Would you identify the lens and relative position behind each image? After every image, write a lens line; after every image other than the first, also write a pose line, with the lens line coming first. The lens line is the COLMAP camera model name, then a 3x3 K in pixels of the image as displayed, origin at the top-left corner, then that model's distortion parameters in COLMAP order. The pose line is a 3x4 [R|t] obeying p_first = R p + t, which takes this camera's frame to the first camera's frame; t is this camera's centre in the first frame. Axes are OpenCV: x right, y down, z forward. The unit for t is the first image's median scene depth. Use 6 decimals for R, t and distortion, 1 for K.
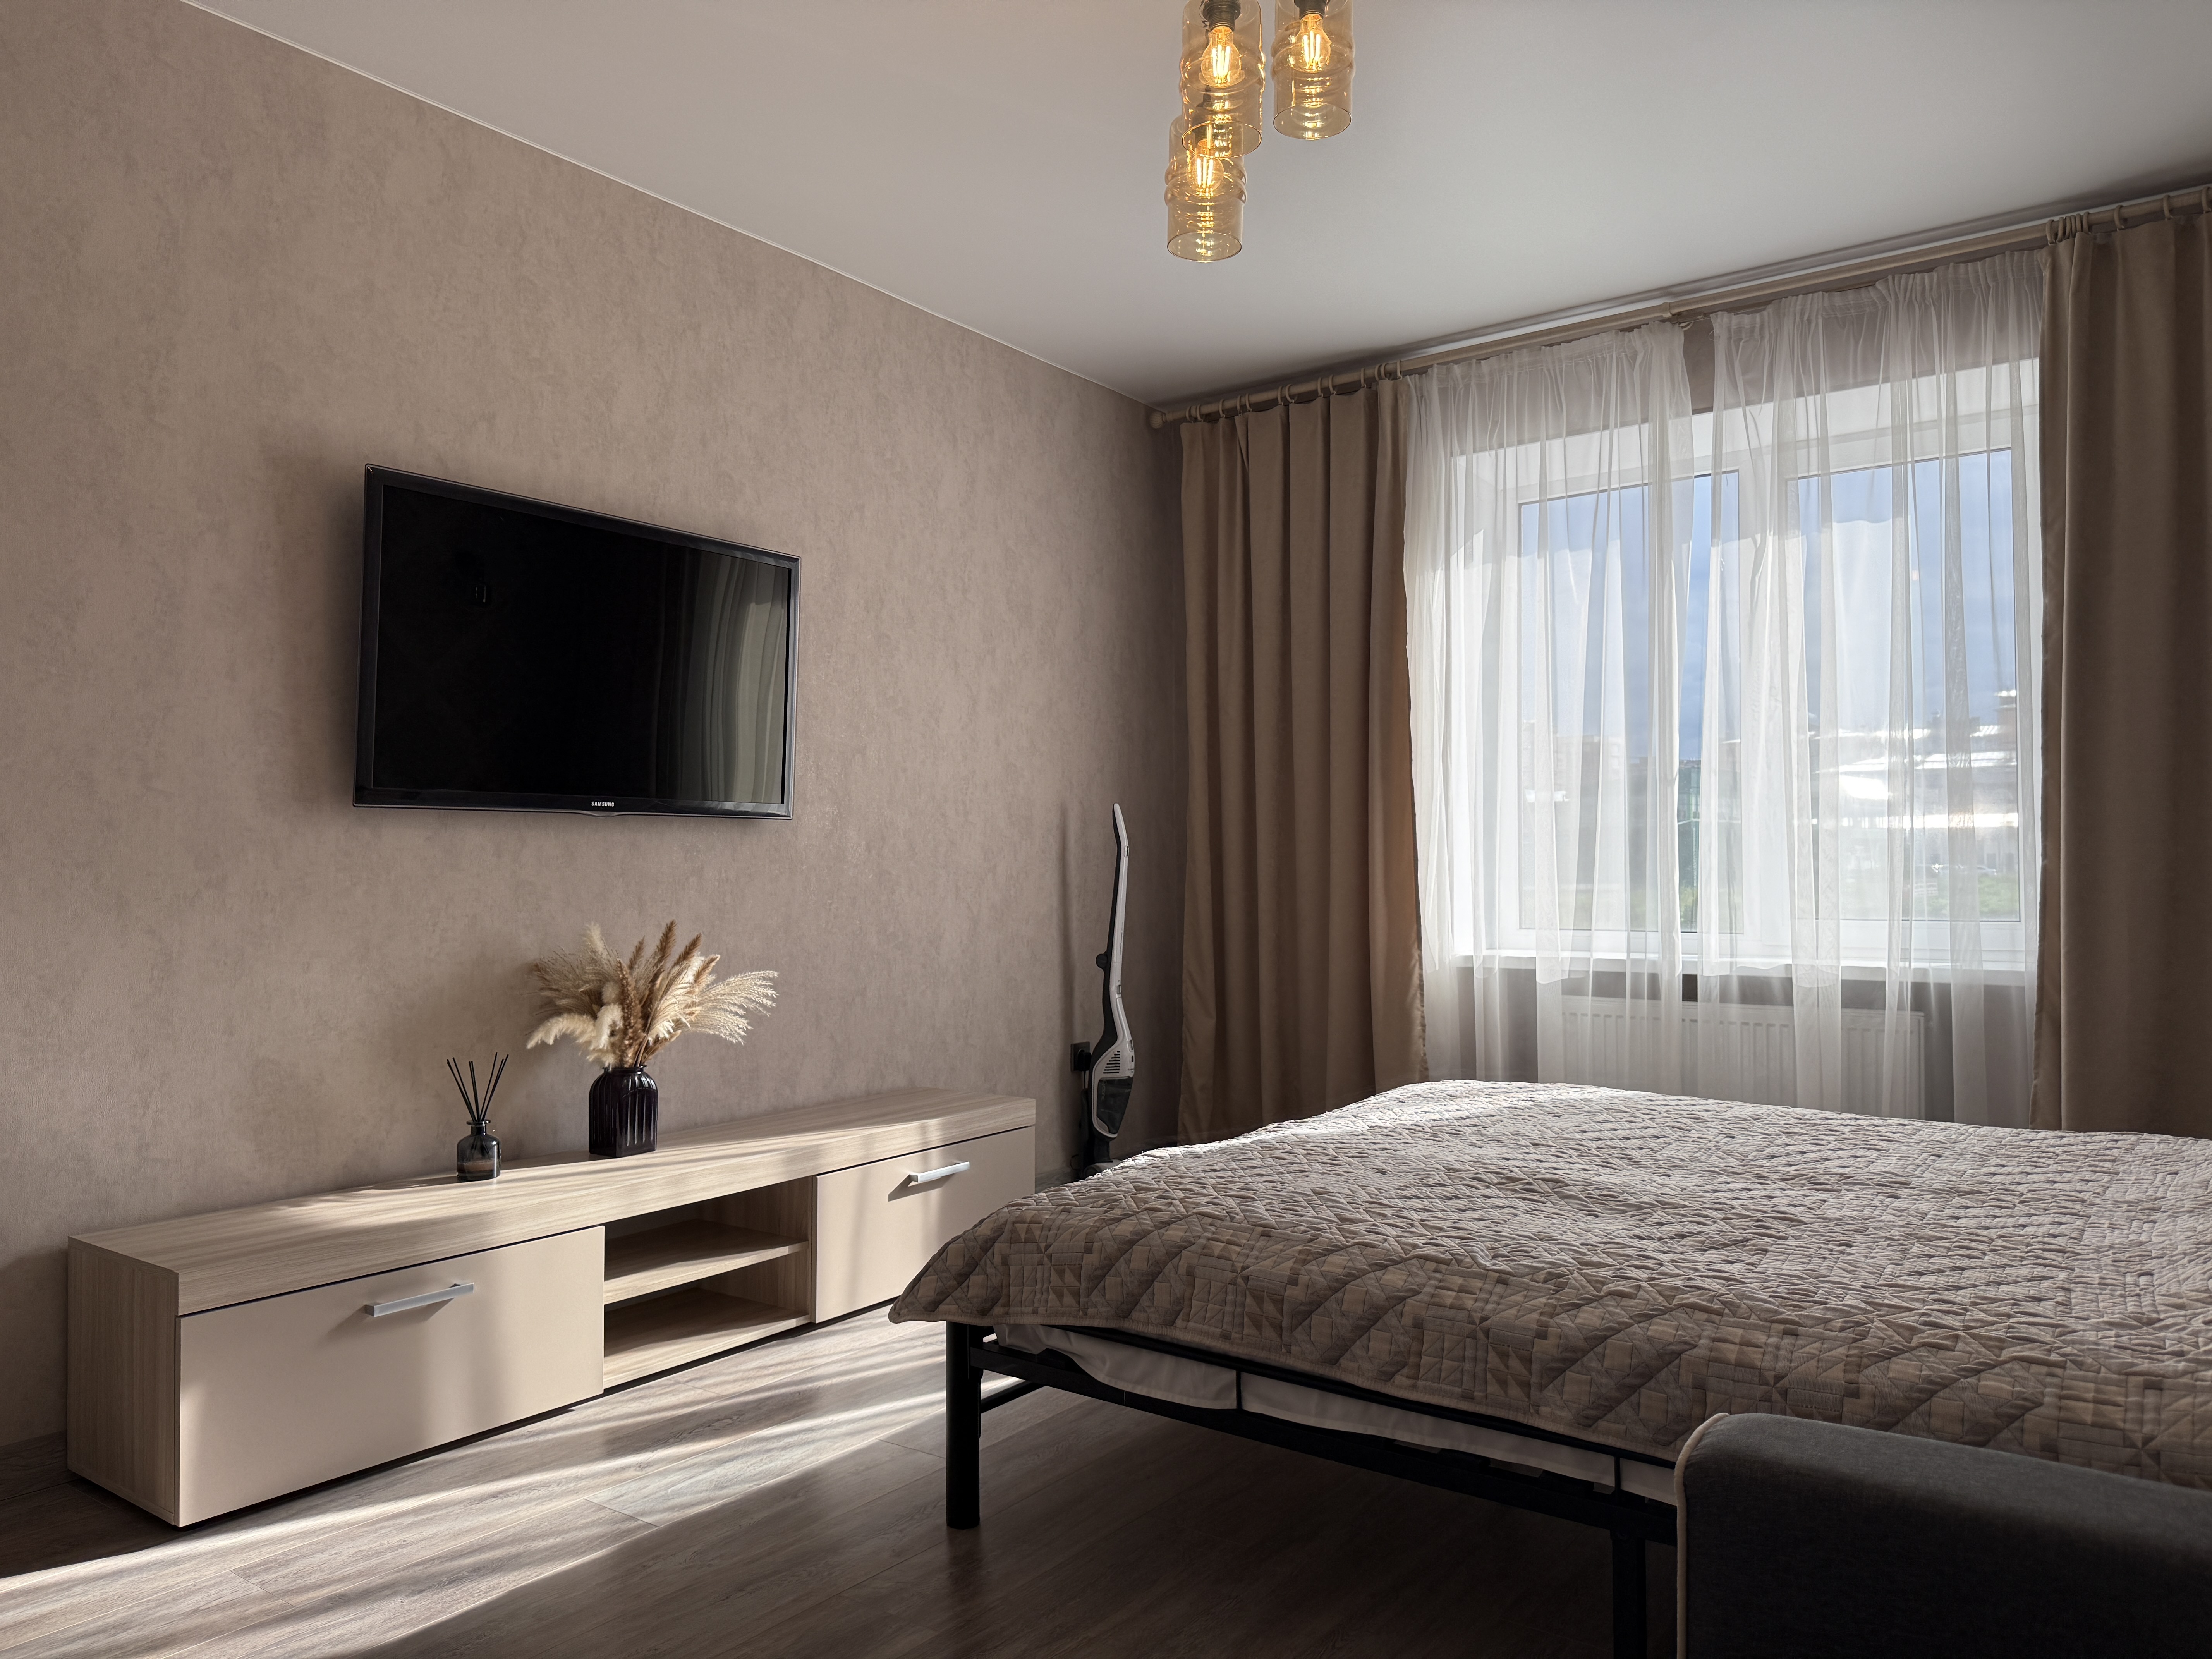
lens RADIAL K [[1548.1, 0, 1106.0], [0, 1548.1, 829.5], [0, 0, 1]] dist [0.208134, -0.401272]
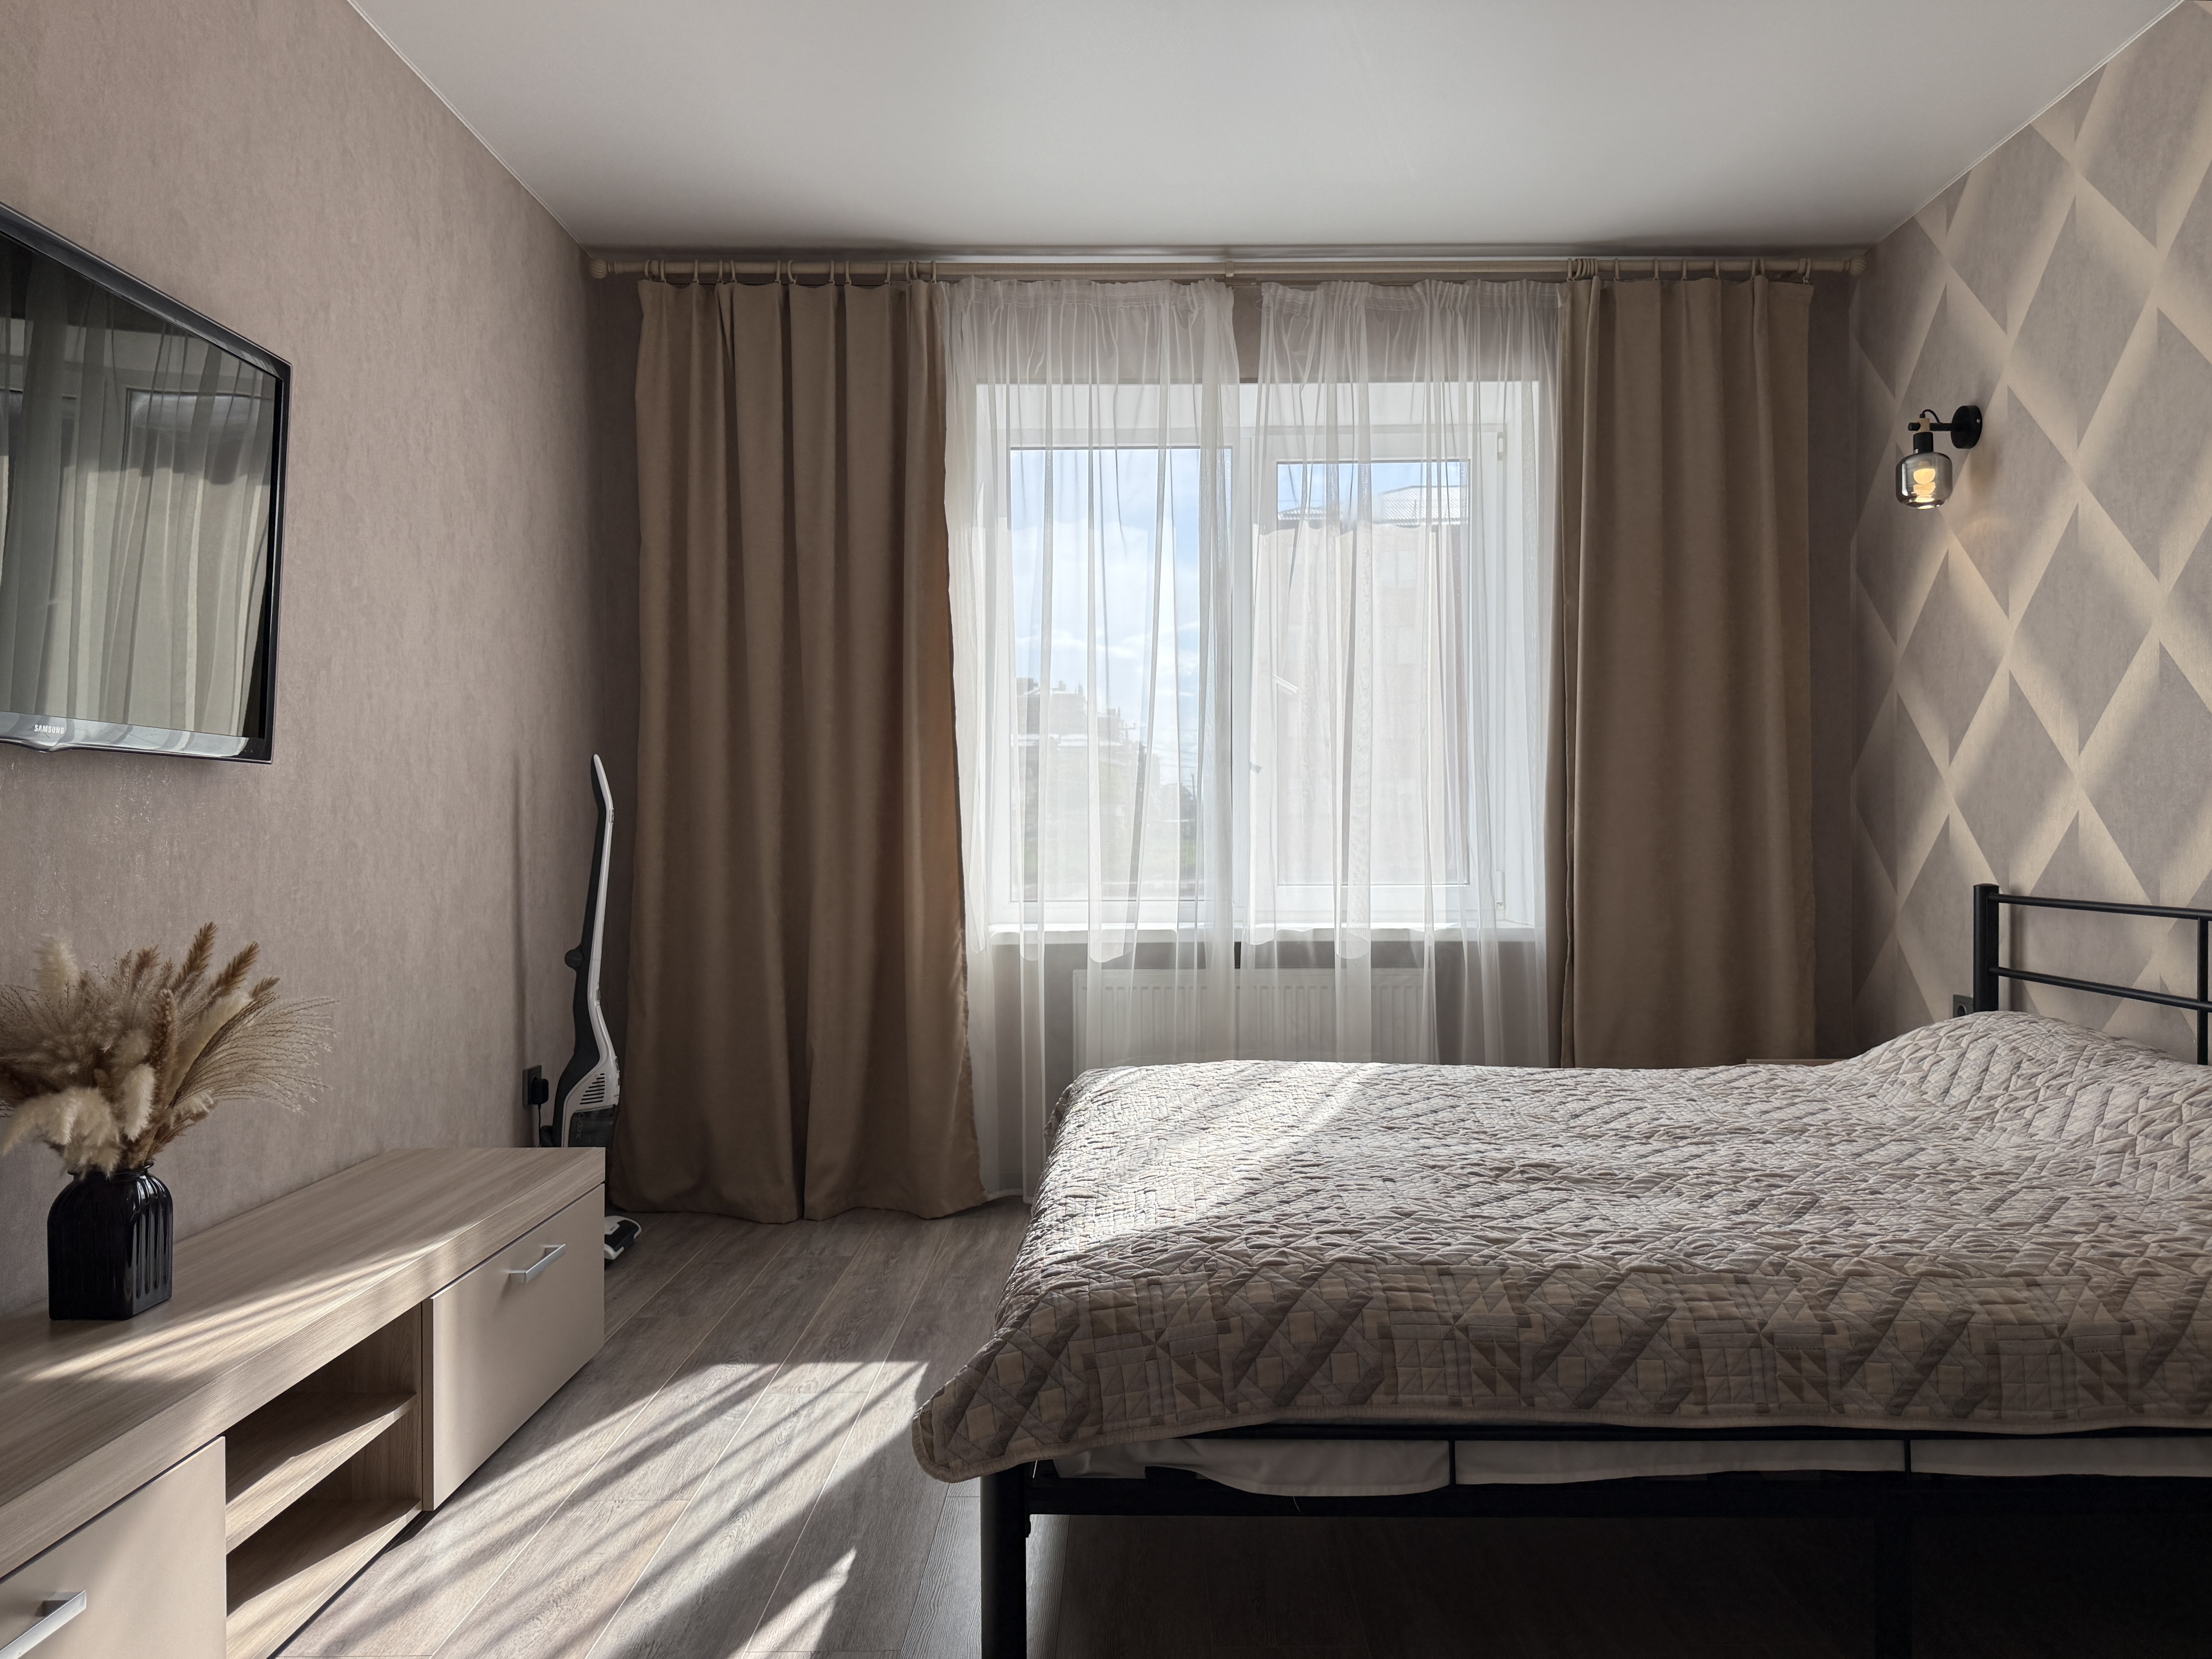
lens RADIAL K [[1609.8, 0, 1157.0], [0, 1609.8, 836.4], [0, 0, 1]] dist [0.057825, -0.073774]
pose [[0.804907, -0.000514, 0.593400, -0.291470], [-0.013547, 0.999723, 0.019241, 0.005767], [-0.593246, -0.023526, 0.804678, 0.218871]]
